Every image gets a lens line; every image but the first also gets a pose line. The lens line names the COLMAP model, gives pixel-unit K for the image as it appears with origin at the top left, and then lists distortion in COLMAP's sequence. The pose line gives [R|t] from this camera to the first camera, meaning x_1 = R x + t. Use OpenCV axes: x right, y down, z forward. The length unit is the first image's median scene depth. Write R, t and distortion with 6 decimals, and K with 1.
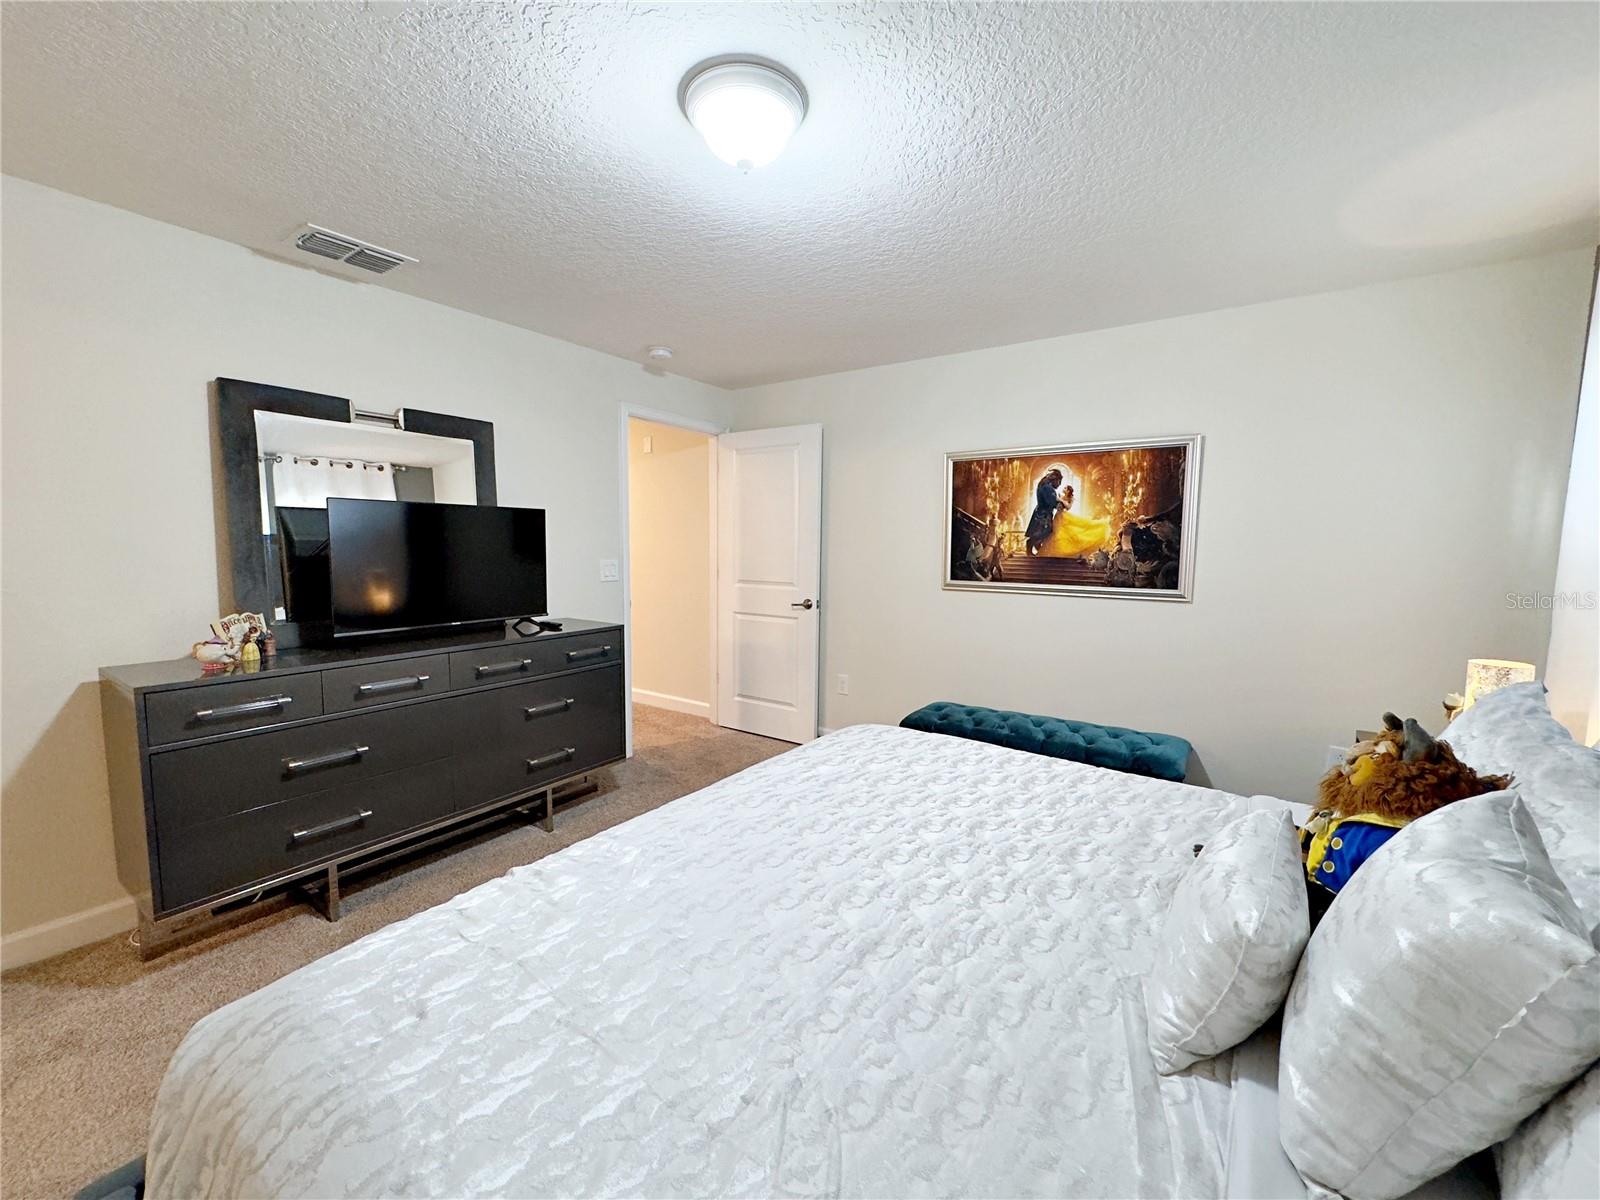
lens RADIAL K [[633.1, 0, 801.2], [0, 633.1, 600.2], [0, 0, 1]] dist [-0.003961, 0.000605]
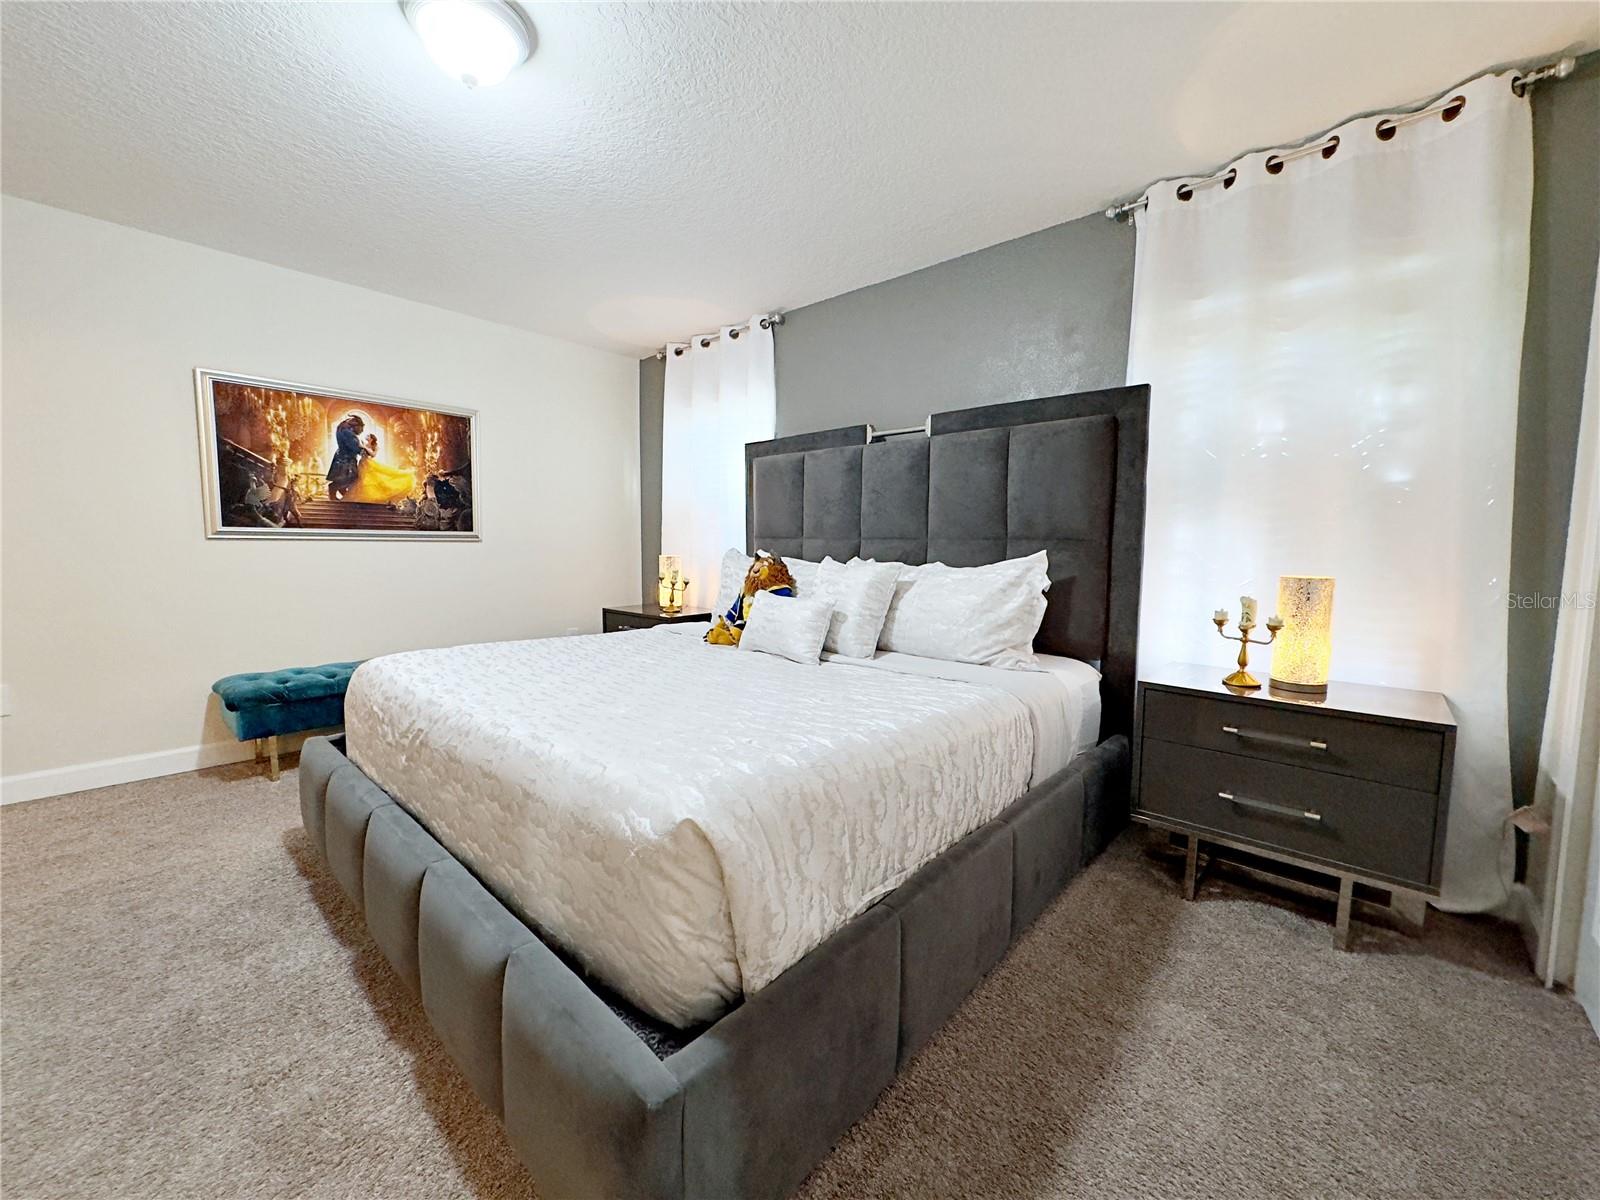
lens RADIAL K [[633.1, 0, 799.3], [0, 633.1, 593.9], [0, 0, 1]] dist [-0.003961, 0.000605]
pose [[0.125118, -0.087922, 0.988238, -0.538514], [0.079427, 0.993756, 0.078357, 0.055216], [-0.988957, 0.068689, 0.131321, 0.181387]]
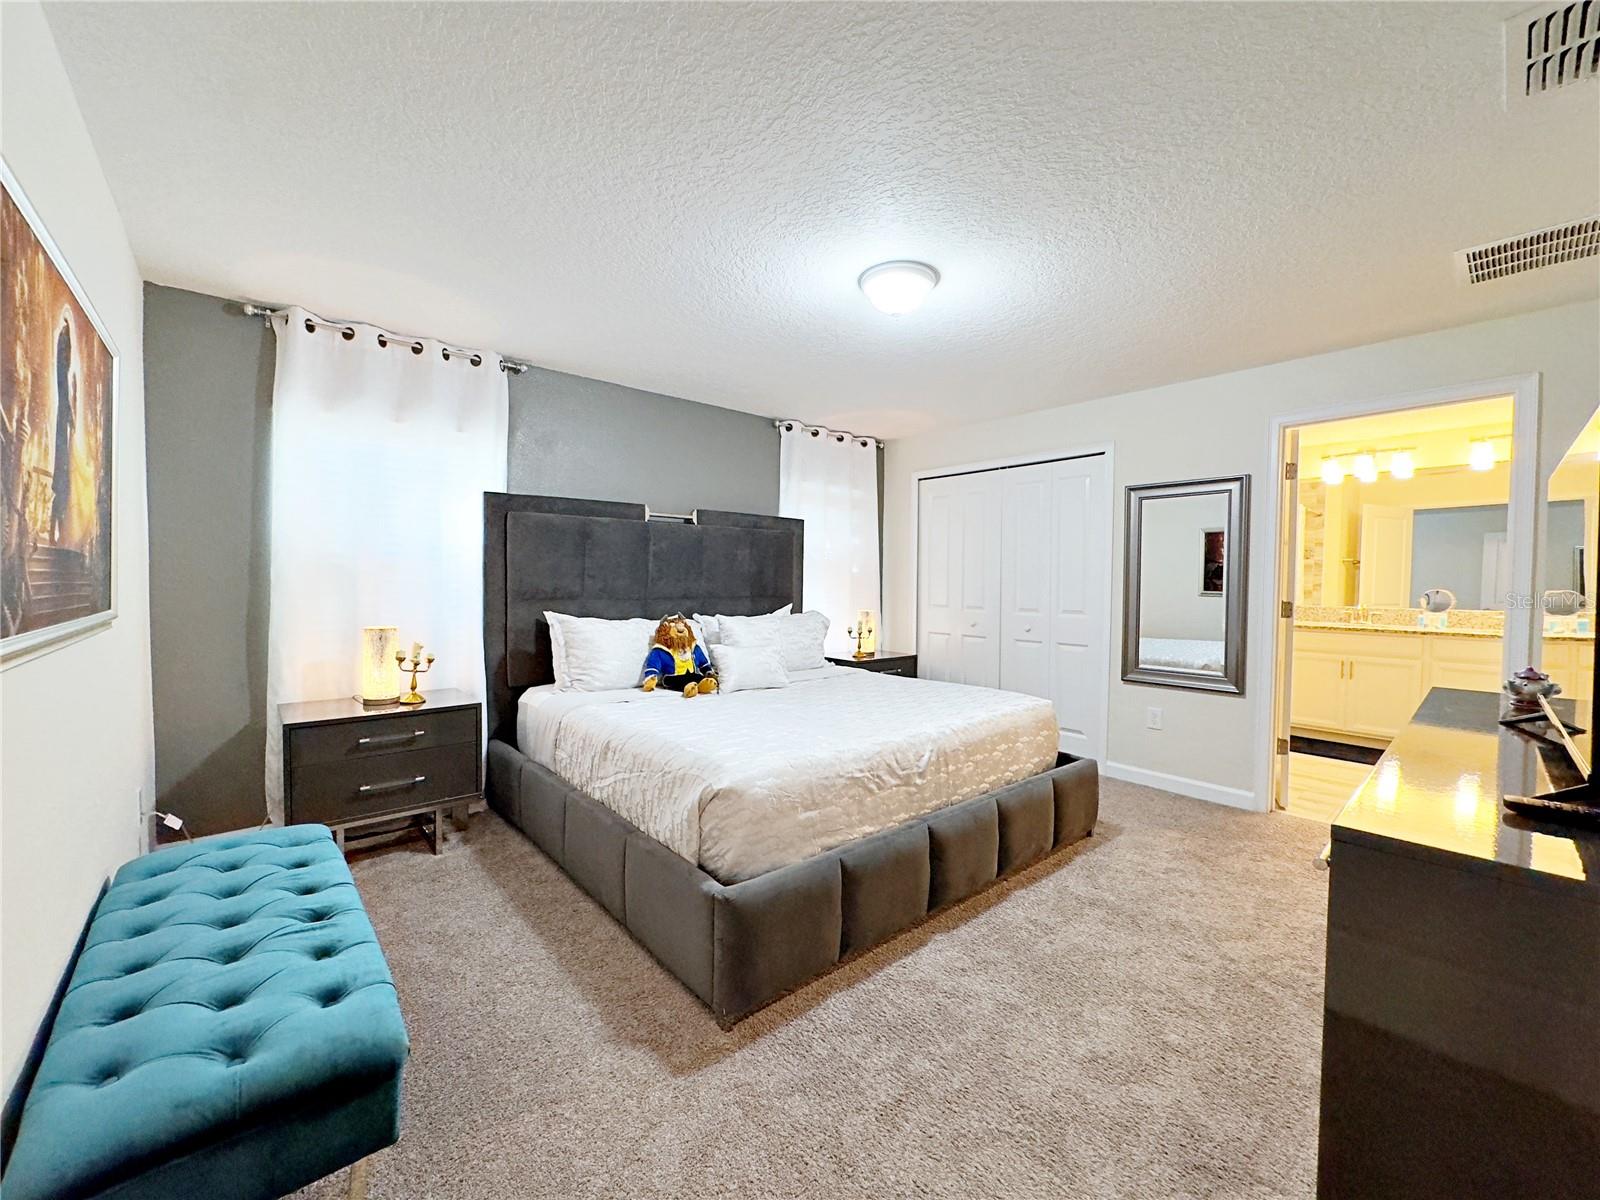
lens RADIAL K [[633.1, 0, 799.9], [0, 633.1, 591.3], [0, 0, 1]] dist [-0.003961, 0.000605]
pose [[-0.968073, -0.027854, 0.249117, -0.119161], [-0.000543, 0.994038, 0.109033, -0.089168], [-0.250669, 0.105416, -0.962316, 1.290851]]
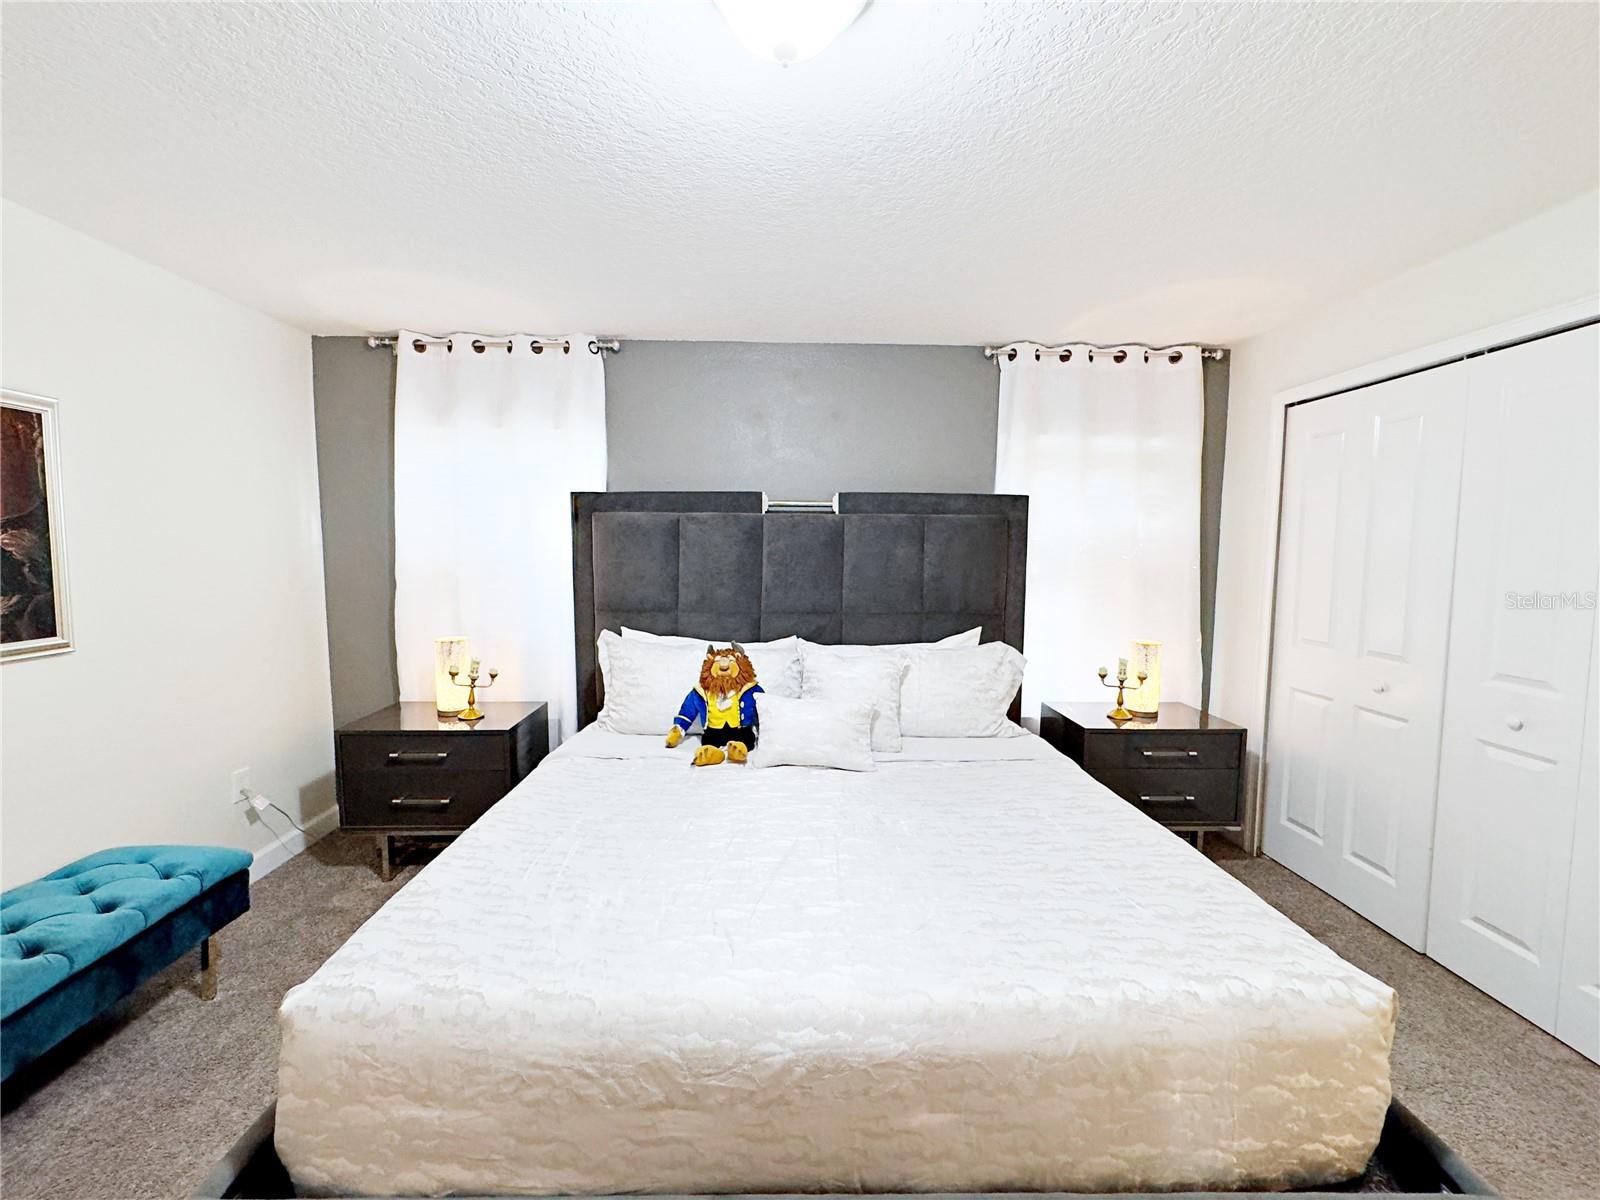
lens RADIAL K [[633.1, 0, 809.3], [0, 633.1, 600.4], [0, 0, 1]] dist [-0.003961, 0.000605]
pose [[-0.592628, -0.078588, 0.801633, -0.332731], [0.057764, 0.988520, 0.139613, -0.090156], [-0.803402, 0.129044, -0.581285, 0.696307]]
